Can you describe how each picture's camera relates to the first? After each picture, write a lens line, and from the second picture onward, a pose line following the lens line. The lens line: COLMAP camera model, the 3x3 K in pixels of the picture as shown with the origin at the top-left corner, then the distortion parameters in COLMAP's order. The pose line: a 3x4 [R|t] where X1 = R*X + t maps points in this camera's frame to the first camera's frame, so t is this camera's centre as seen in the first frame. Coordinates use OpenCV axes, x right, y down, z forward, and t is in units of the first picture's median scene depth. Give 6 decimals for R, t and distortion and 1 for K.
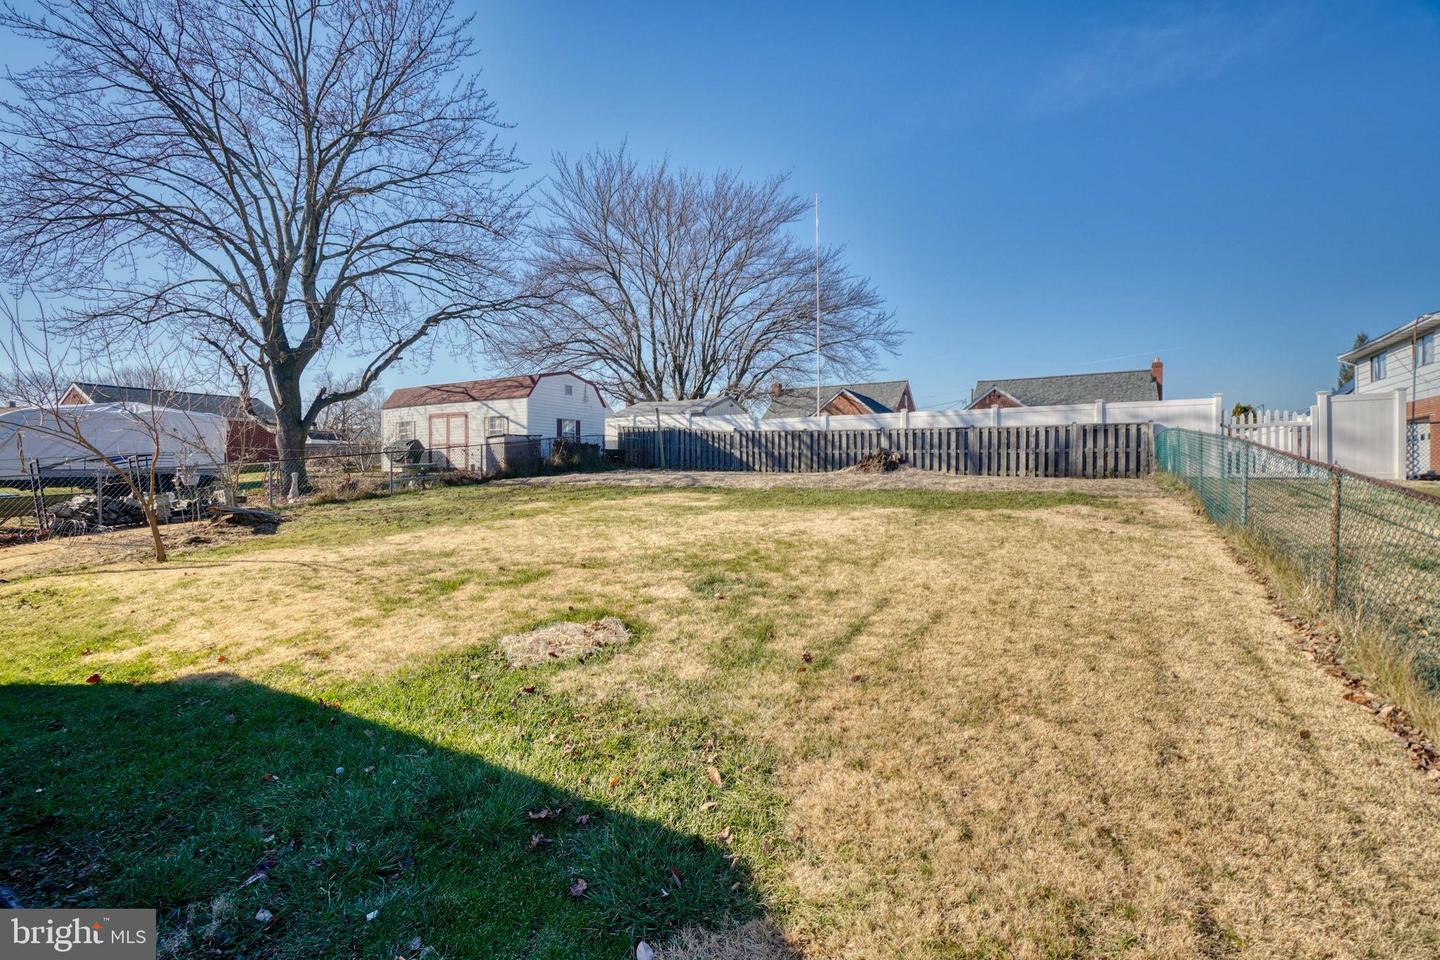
lens RADIAL K [[633.0, 0, 709.5], [0, 633.0, 475.6], [0, 0, 1]] dist [-0.004831, 0.000061]
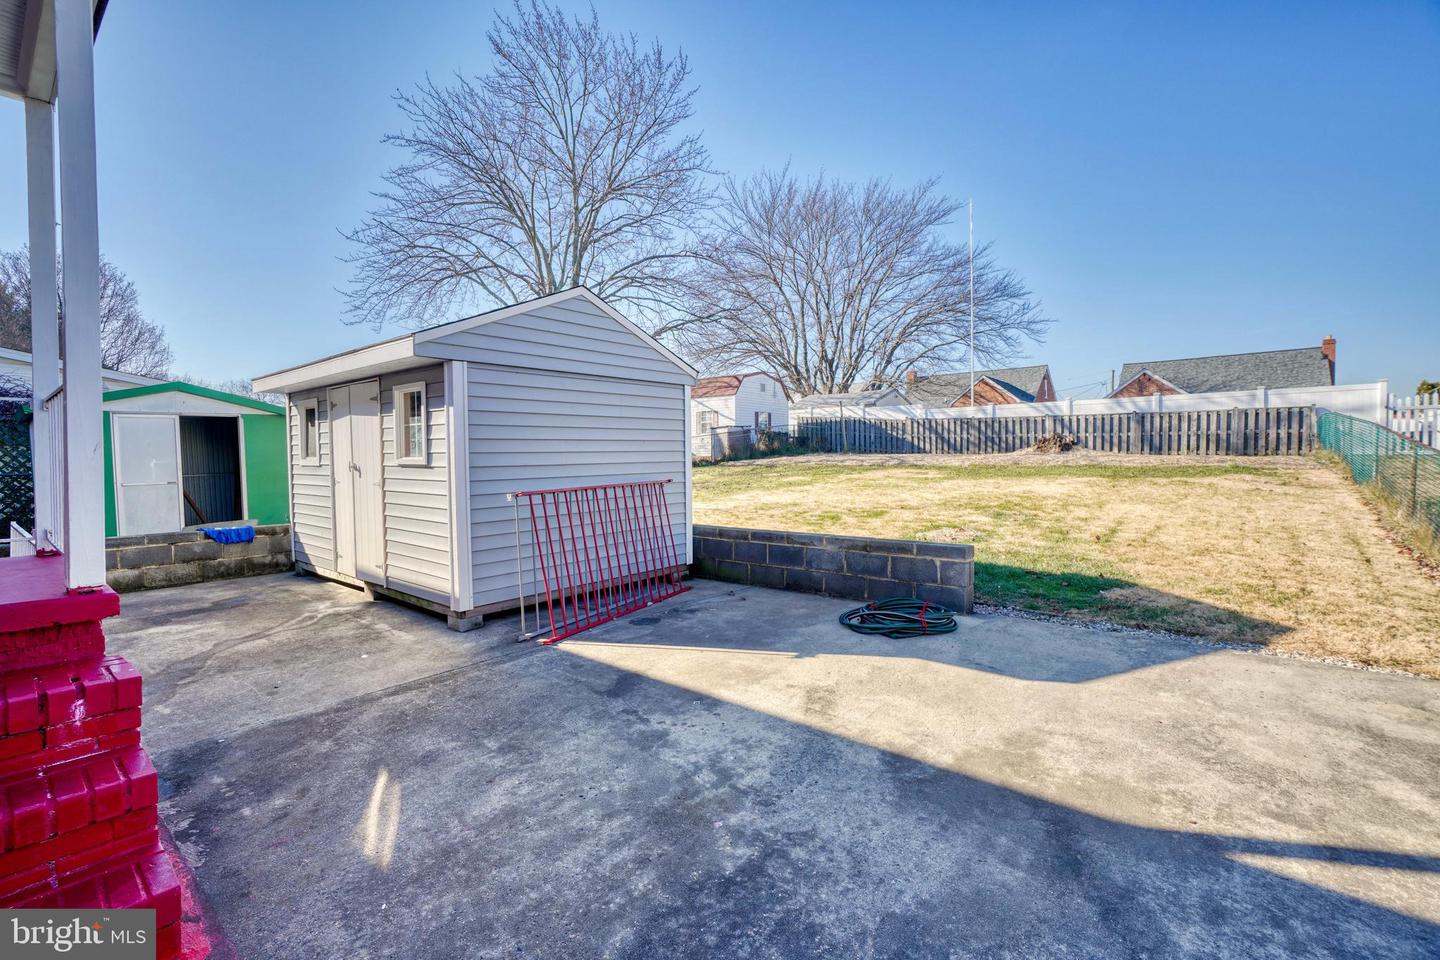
lens RADIAL K [[629.8, 0, 716.3], [0, 629.8, 475.2], [0, 0, 1]] dist [0.000210, 0.004304]
pose [[0.987668, -0.003681, -0.156518, -0.134944], [0.006900, 0.999776, 0.020025, 0.006933], [0.156410, -0.020858, 0.987472, -0.216001]]
